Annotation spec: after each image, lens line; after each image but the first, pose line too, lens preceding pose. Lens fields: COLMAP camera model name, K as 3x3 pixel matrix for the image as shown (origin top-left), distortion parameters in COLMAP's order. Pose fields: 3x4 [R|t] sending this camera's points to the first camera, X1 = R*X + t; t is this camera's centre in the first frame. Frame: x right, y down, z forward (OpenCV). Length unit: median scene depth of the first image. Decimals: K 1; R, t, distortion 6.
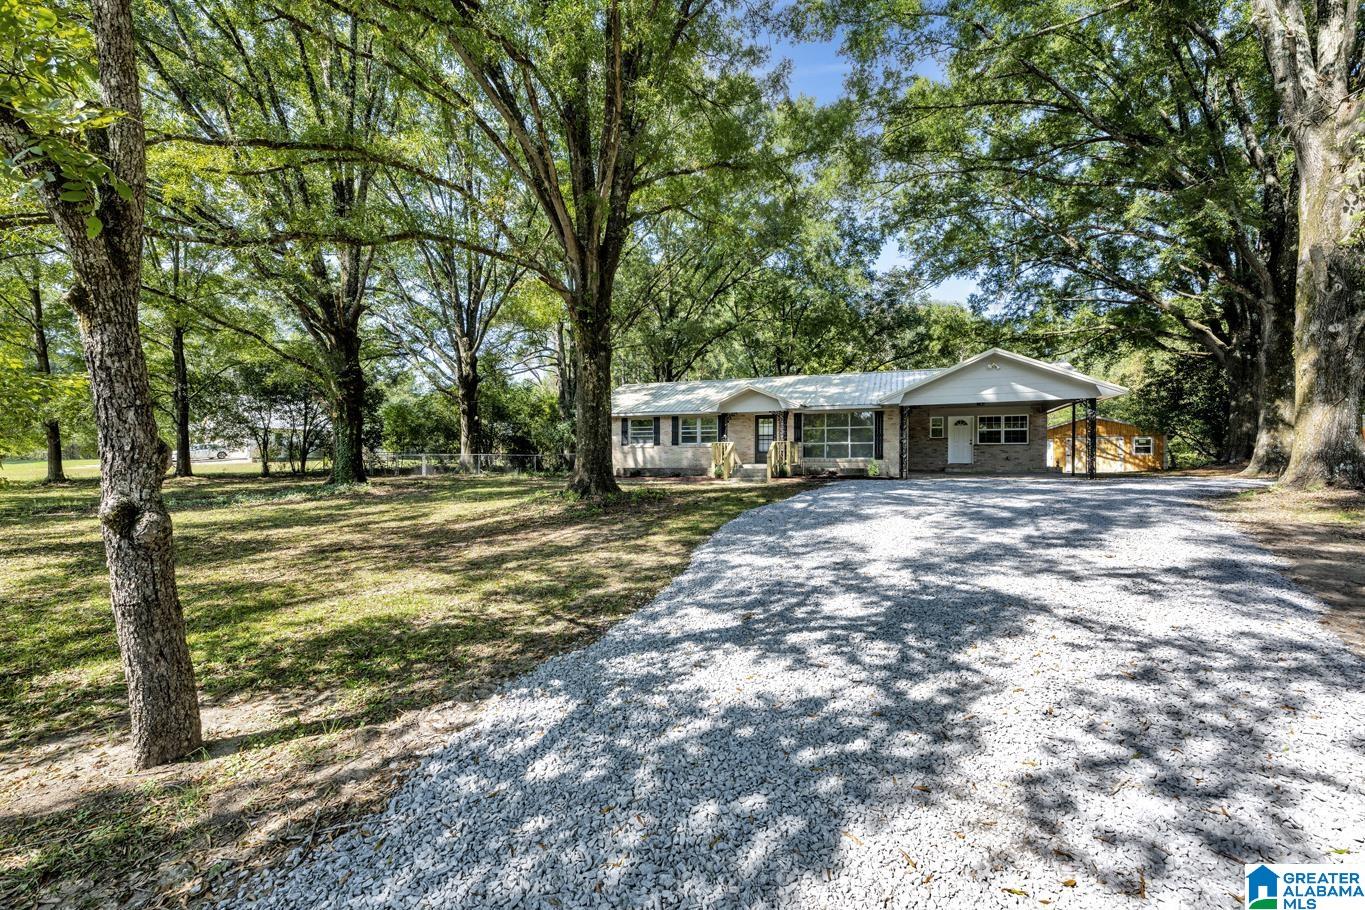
lens RADIAL K [[538.5, 0, 679.2], [0, 538.5, 455.9], [0, 0, 1]] dist [0.004110, 0.000286]
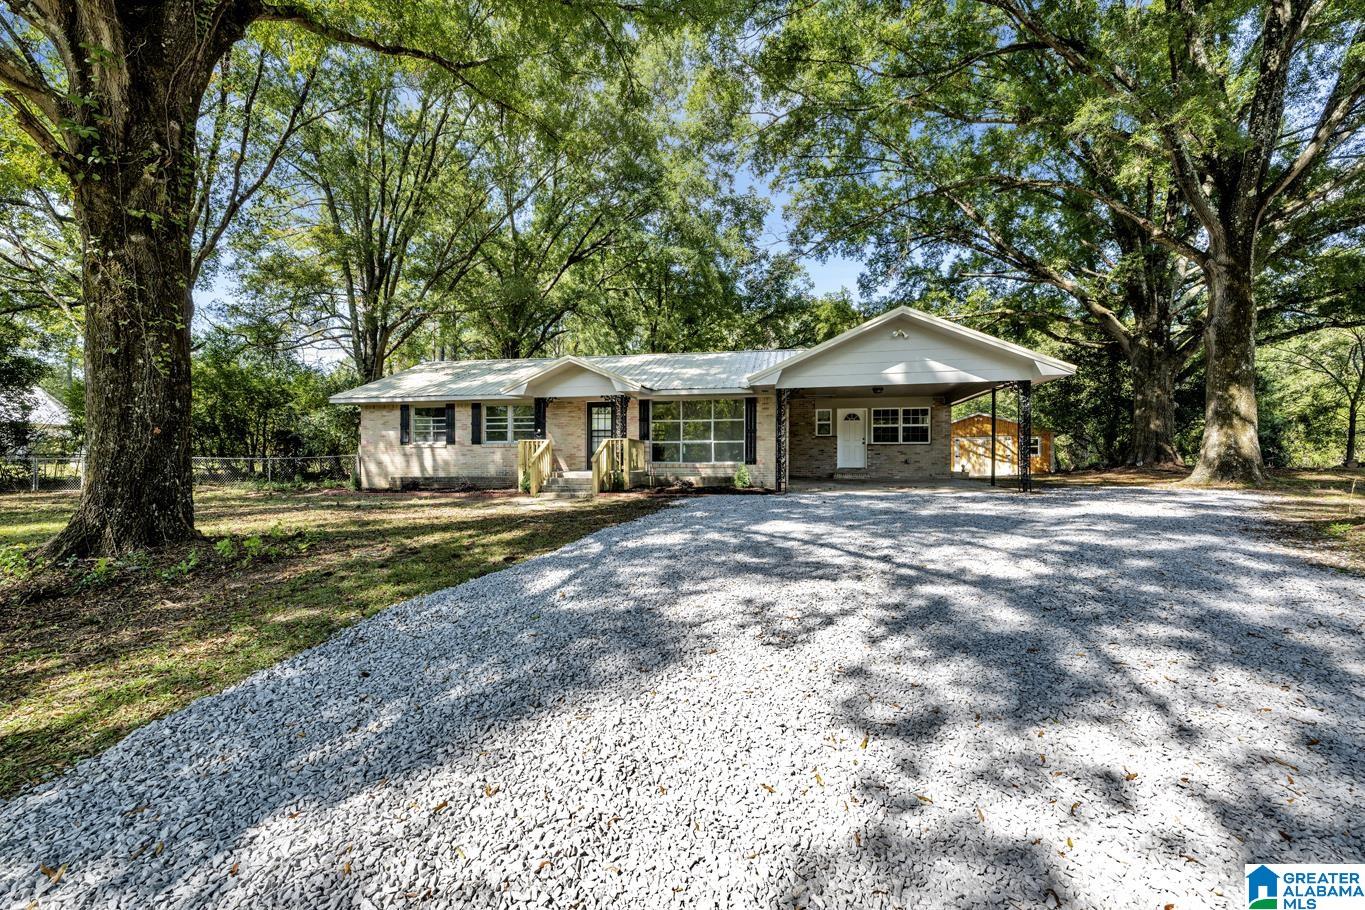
lens RADIAL K [[538.5, 0, 679.3], [0, 538.5, 458.6], [0, 0, 1]] dist [0.004110, 0.000286]
pose [[0.981974, -0.003608, 0.188980, 0.126634], [0.002267, 0.999971, 0.007316, -0.006177], [-0.189001, -0.006756, 0.981954, 0.279794]]
